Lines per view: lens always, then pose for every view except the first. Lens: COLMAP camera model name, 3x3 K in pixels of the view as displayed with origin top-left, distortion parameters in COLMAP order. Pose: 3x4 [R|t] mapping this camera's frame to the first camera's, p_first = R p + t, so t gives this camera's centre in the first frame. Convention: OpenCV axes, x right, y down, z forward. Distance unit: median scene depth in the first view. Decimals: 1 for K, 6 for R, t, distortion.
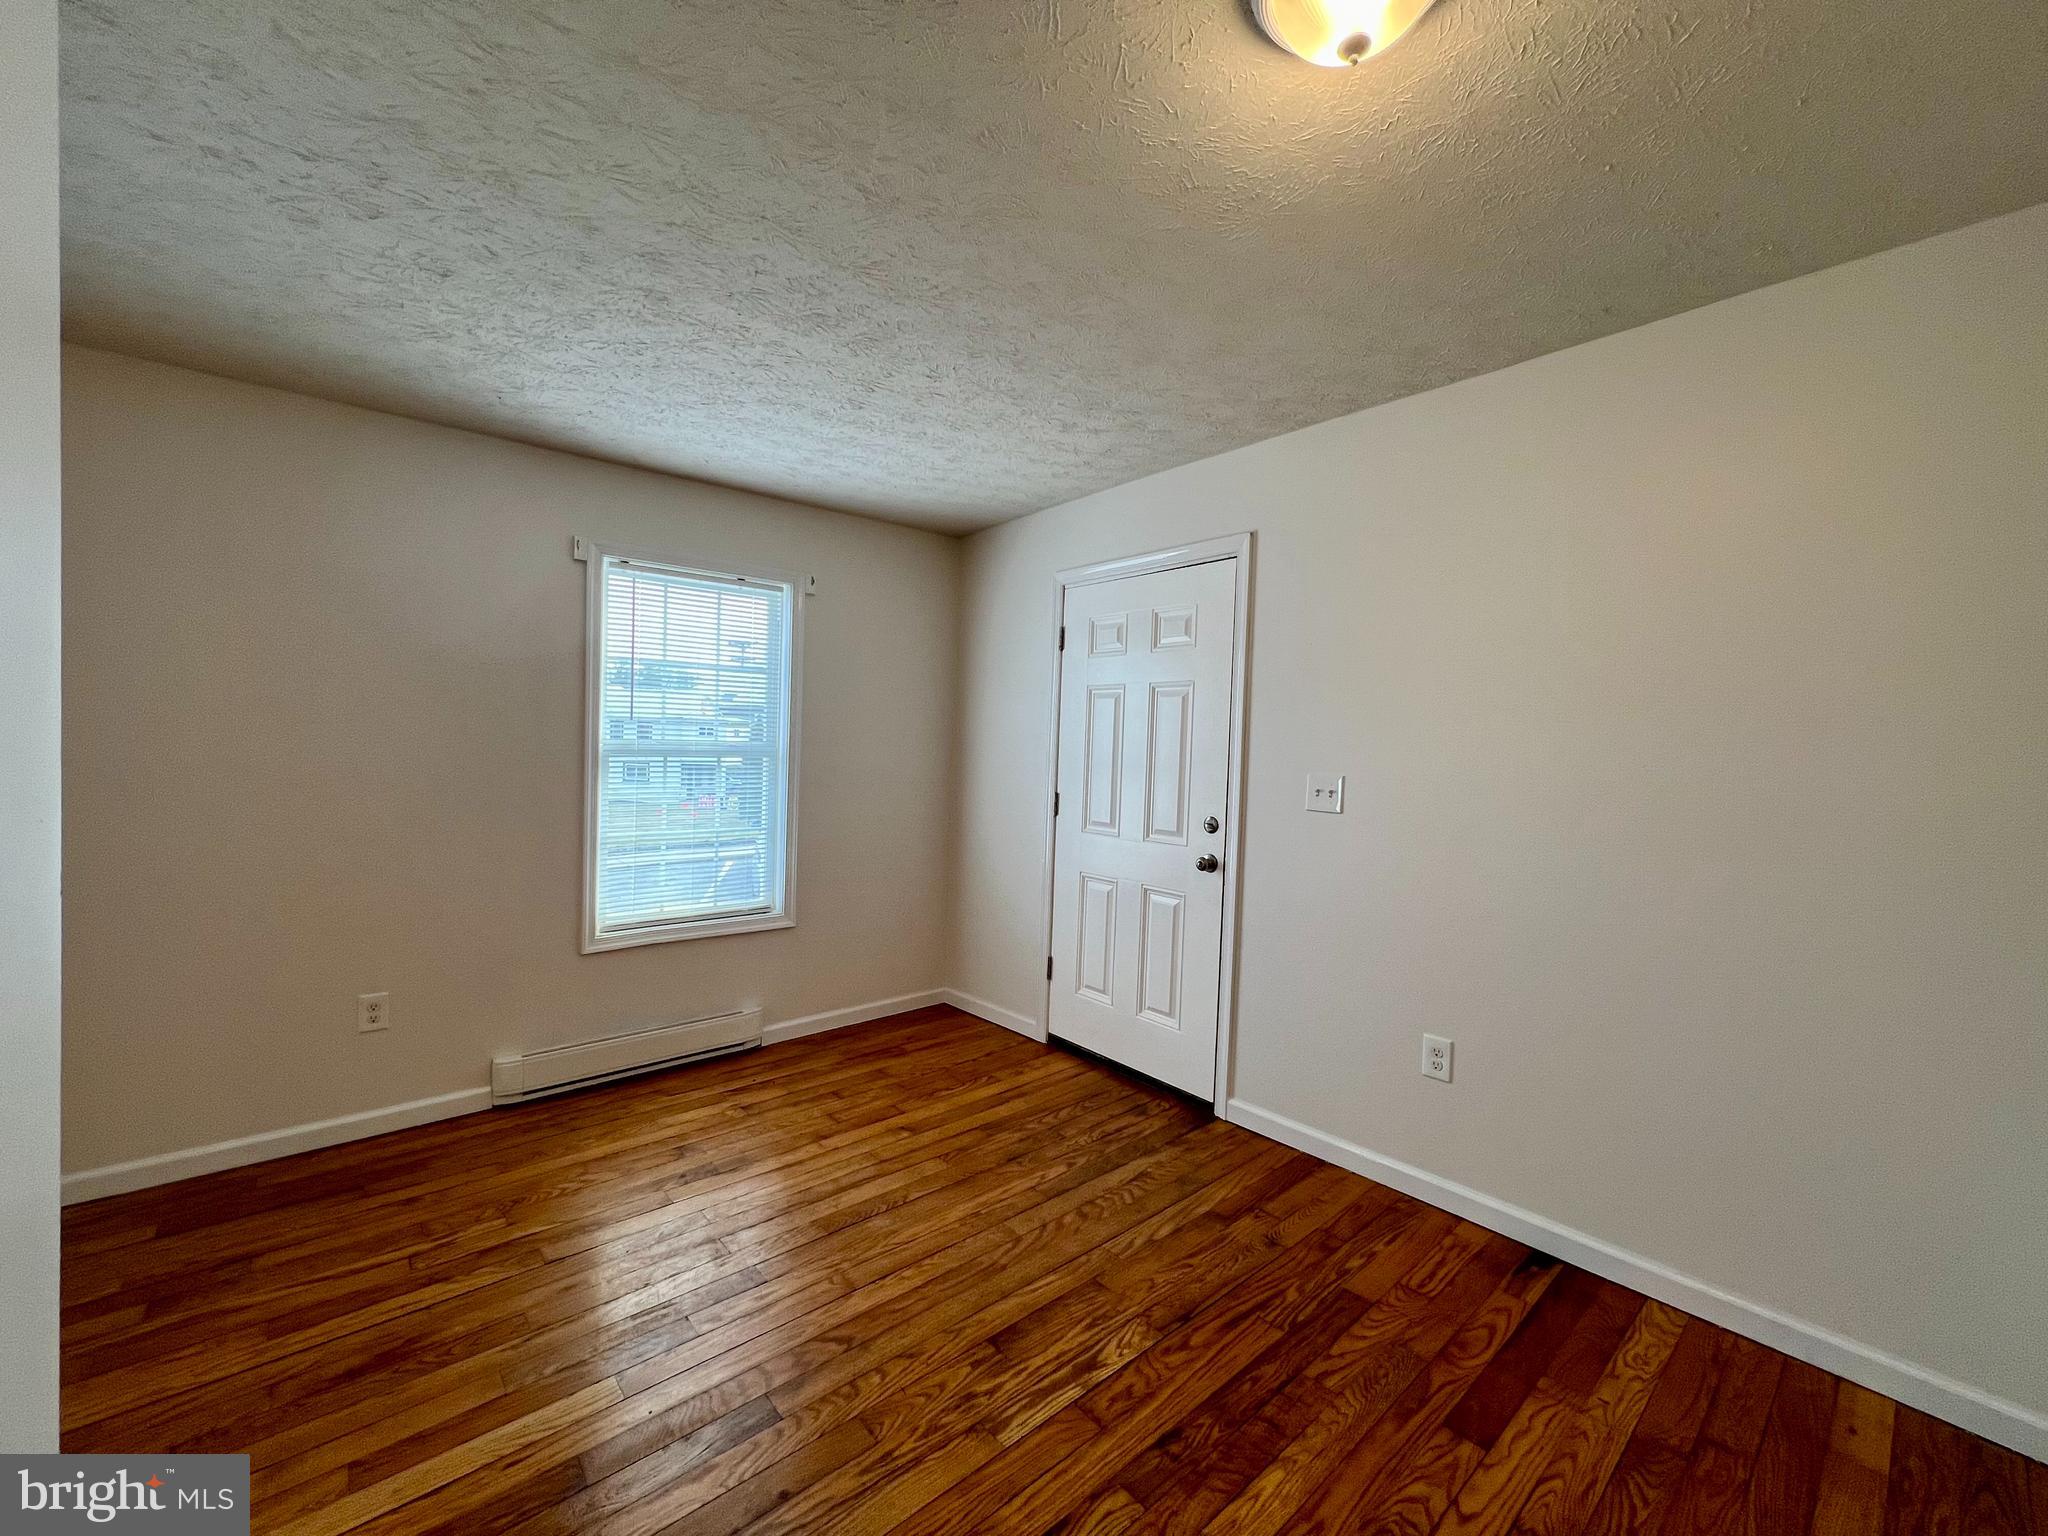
lens RADIAL K [[819.5, 0, 1019.4], [0, 819.5, 768.1], [0, 0, 1]] dist [-0.000028, -0.000214]
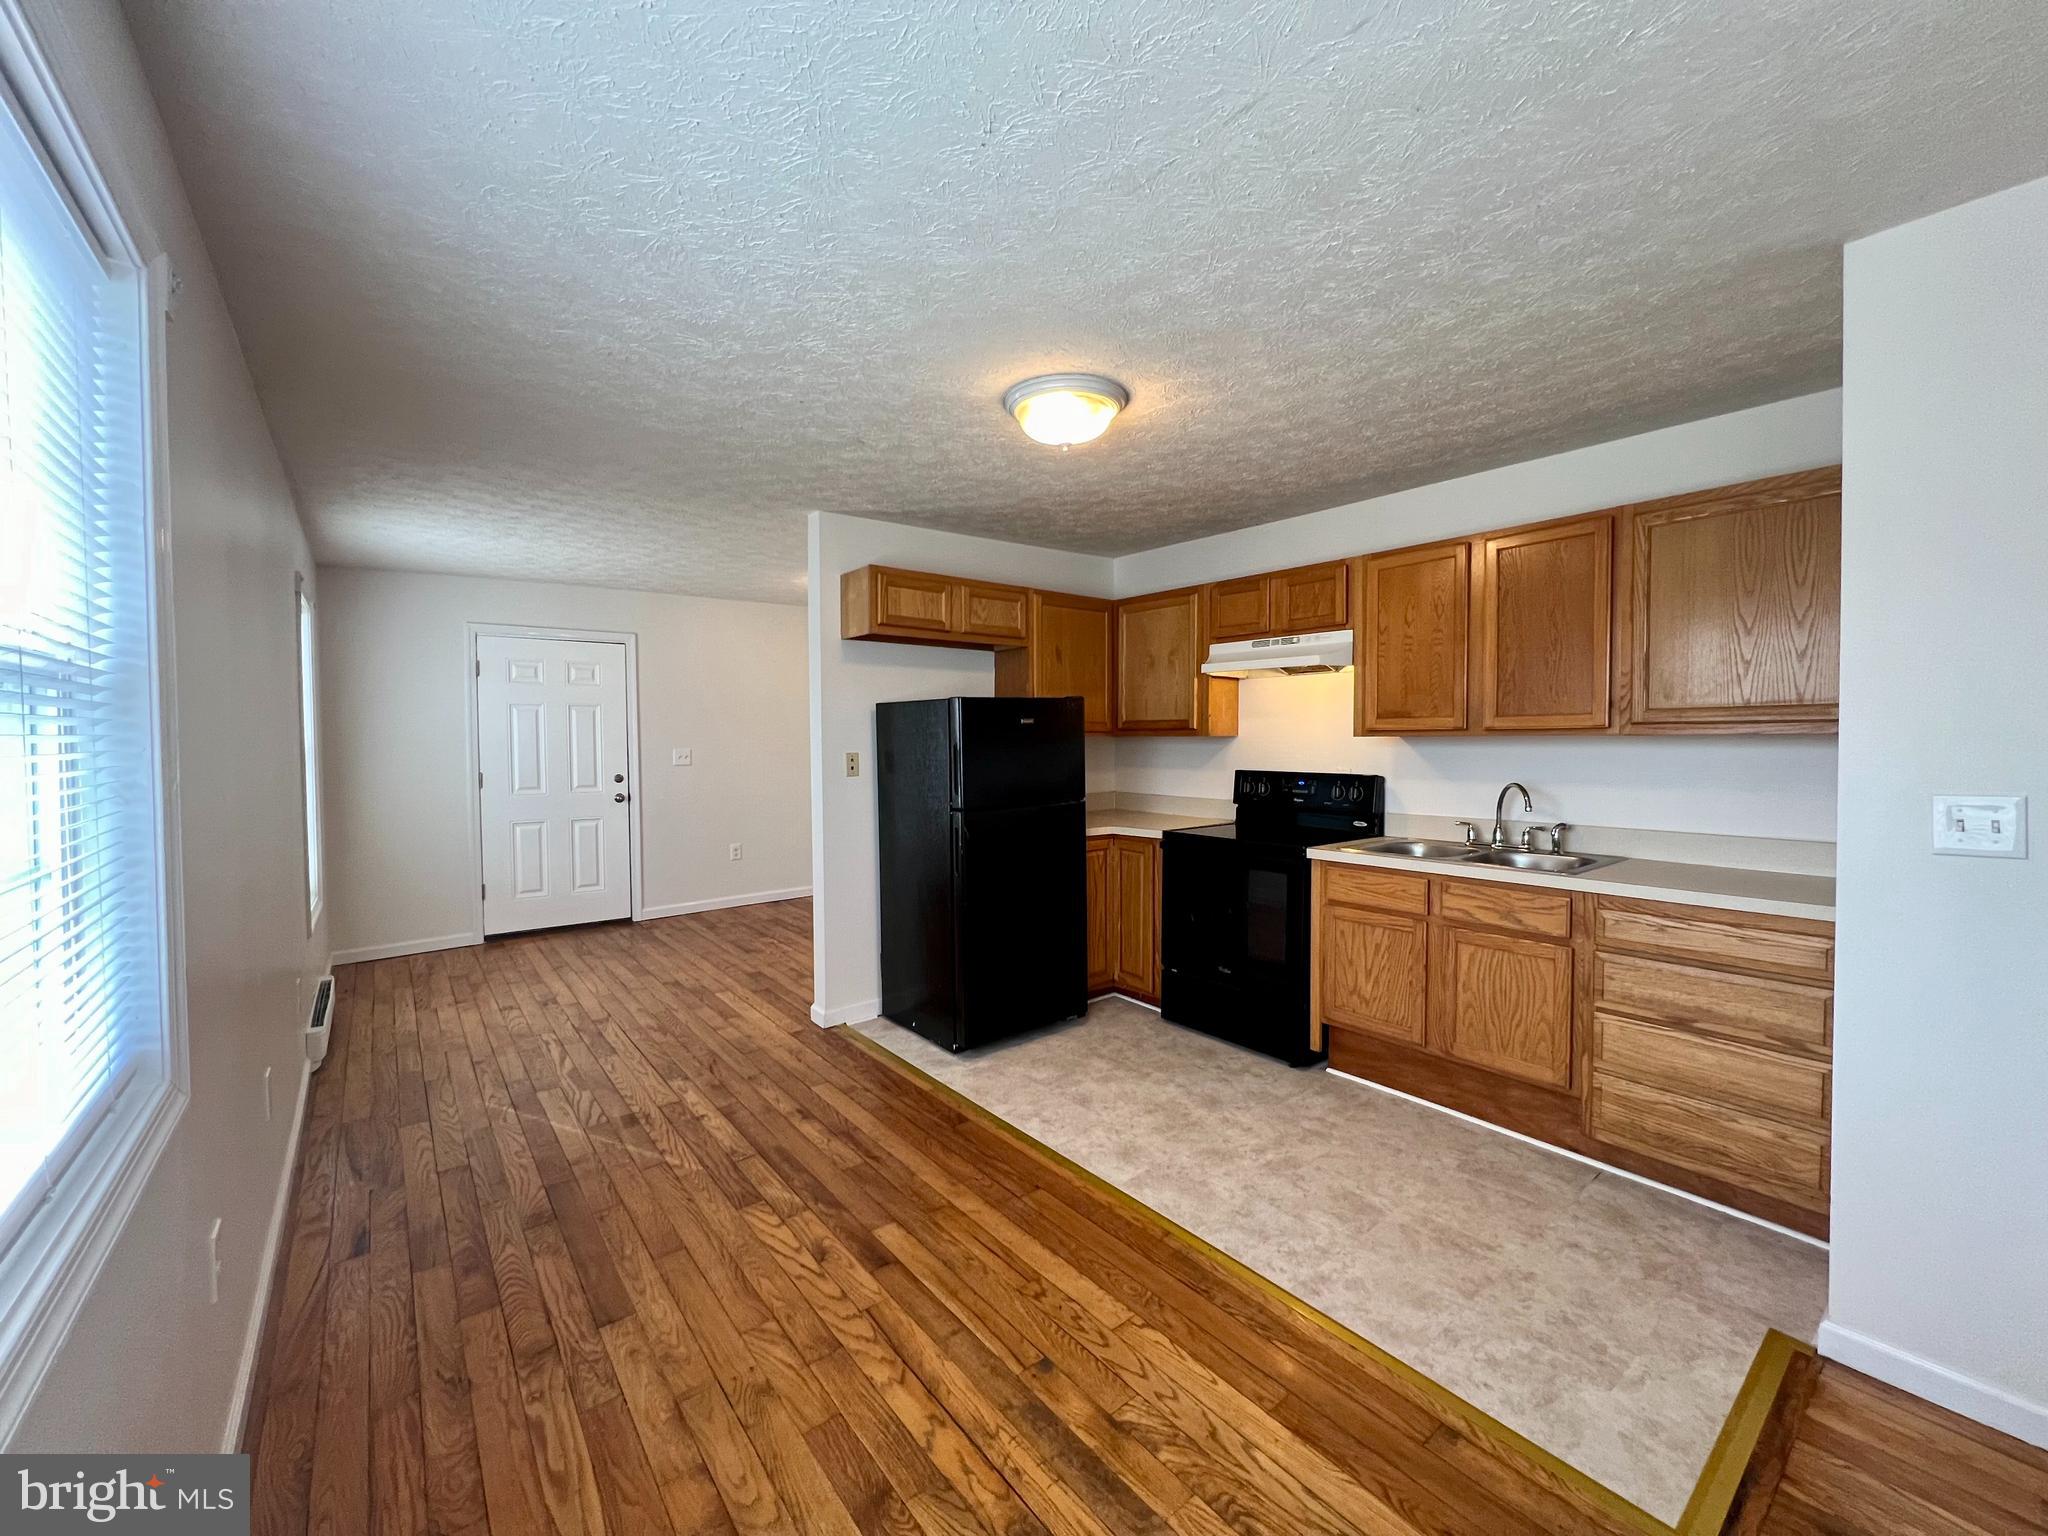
lens RADIAL K [[819.5, 0, 1019.4], [0, 819.5, 768.1], [0, 0, 1]] dist [-0.000028, -0.000214]
pose [[0.042164, -0.065911, 0.996934, -1.681622], [0.033609, 0.997350, 0.064517, -0.049621], [-0.998545, 0.030785, 0.044268, -0.044783]]
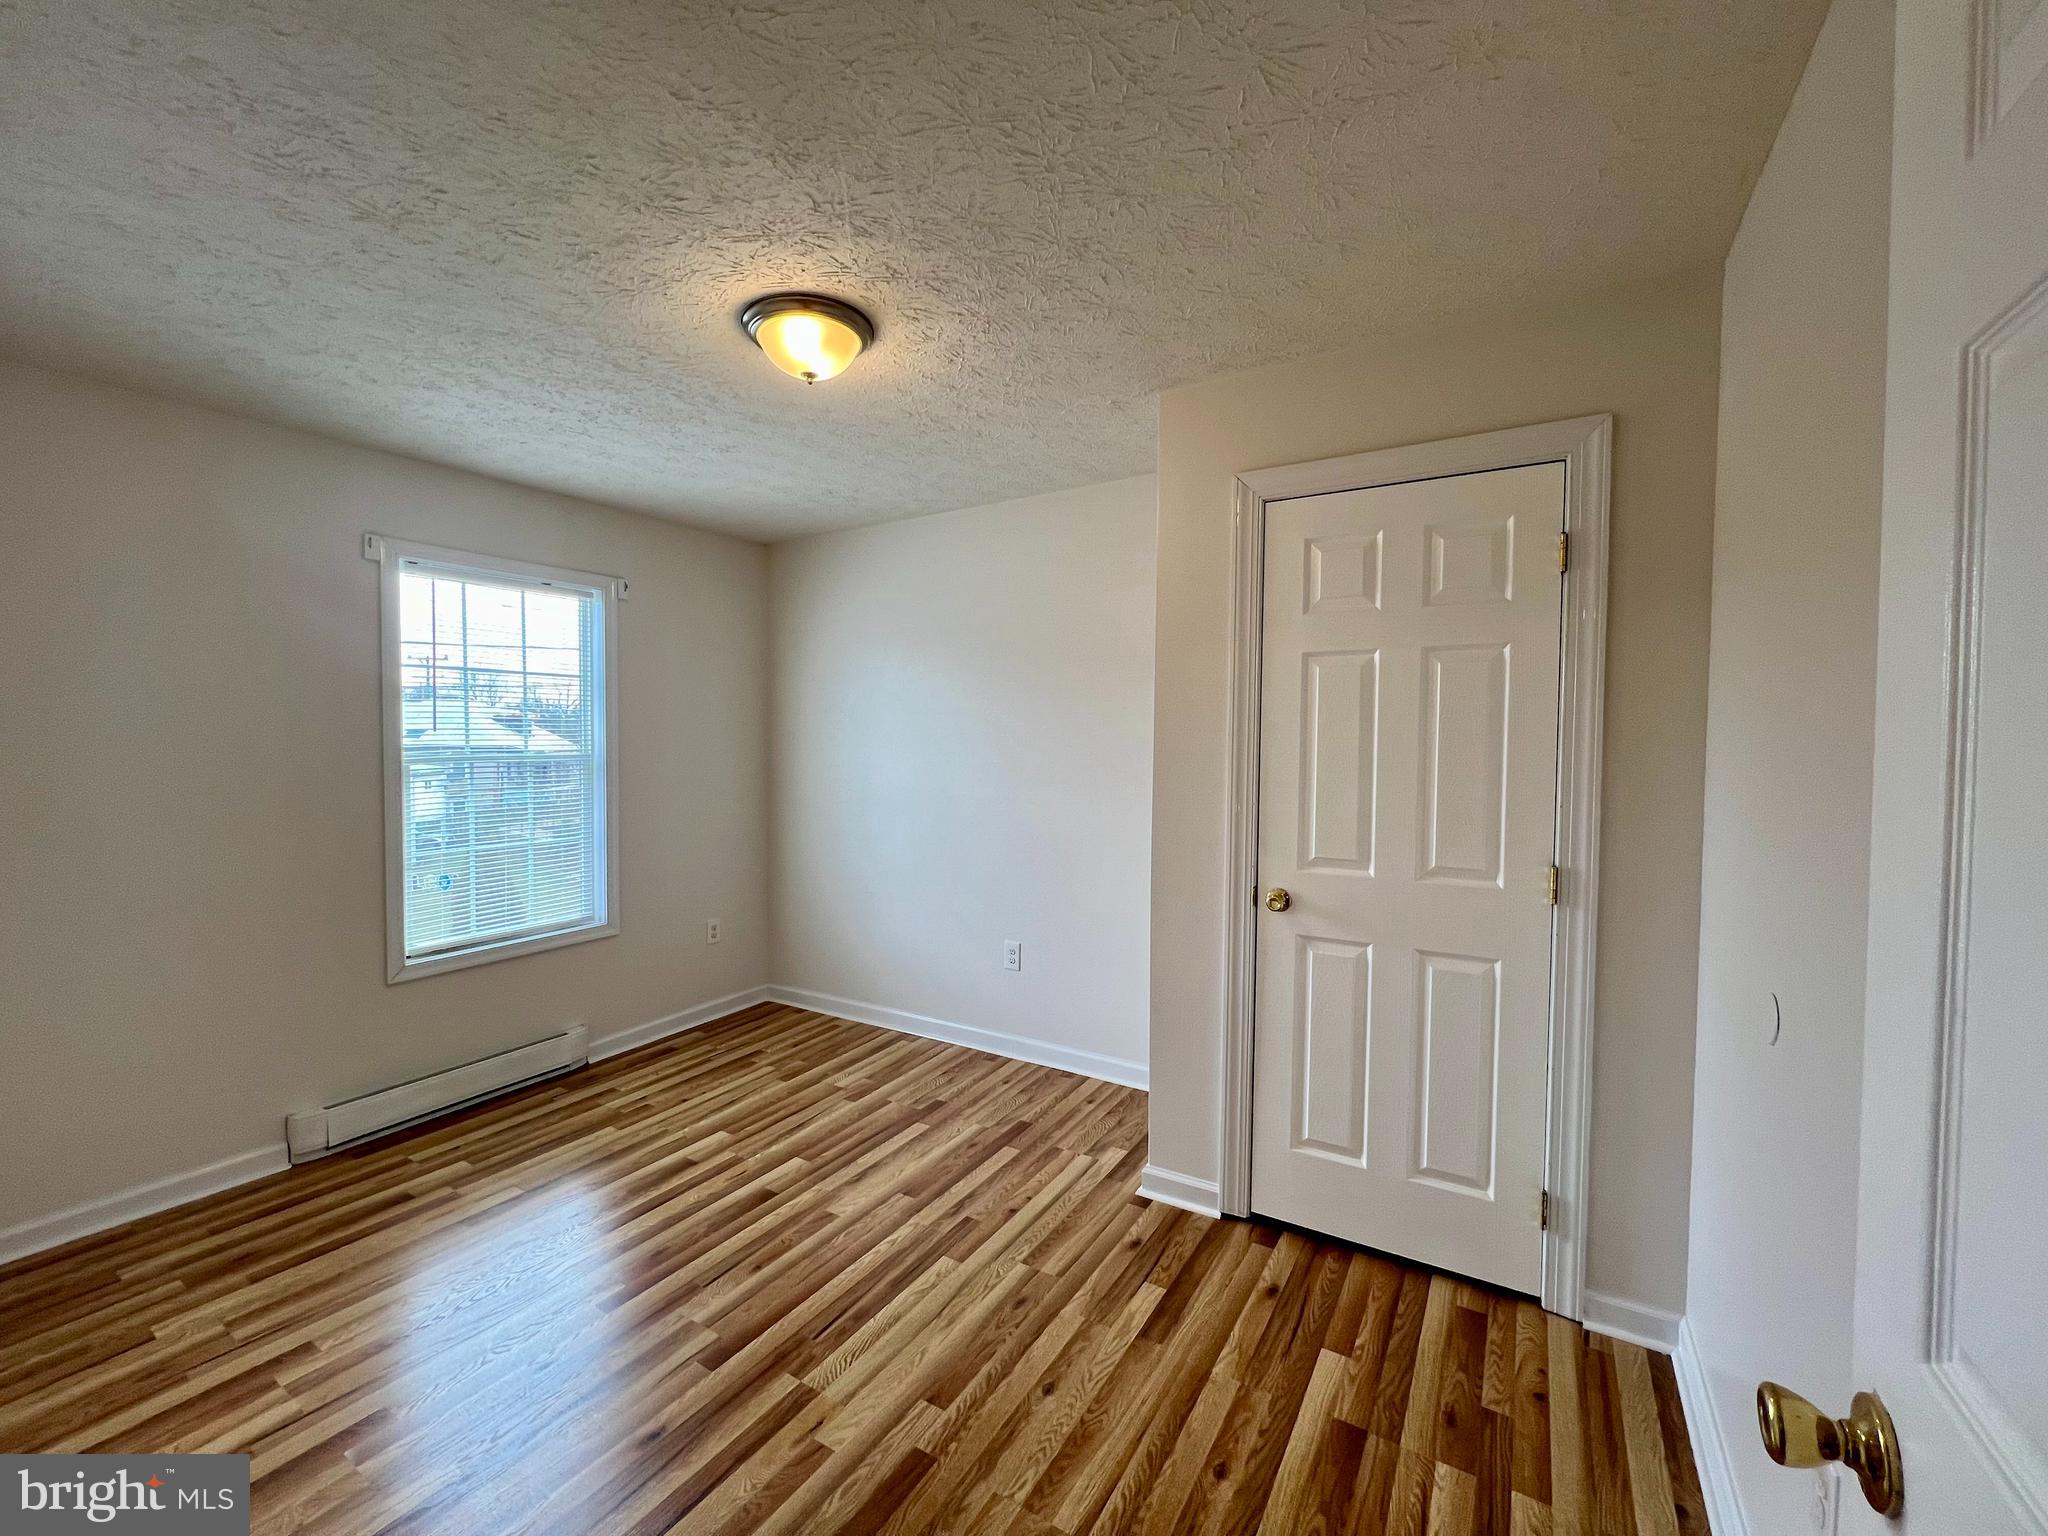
lens RADIAL K [[819.5, 0, 1019.4], [0, 819.5, 768.1], [0, 0, 1]] dist [-0.000028, -0.000214]
pose [[0.954134, -0.032384, 0.297622, -0.123353], [0.029712, 0.999467, 0.013499, -0.009909], [-0.297901, -0.004037, 0.954588, -0.105914]]
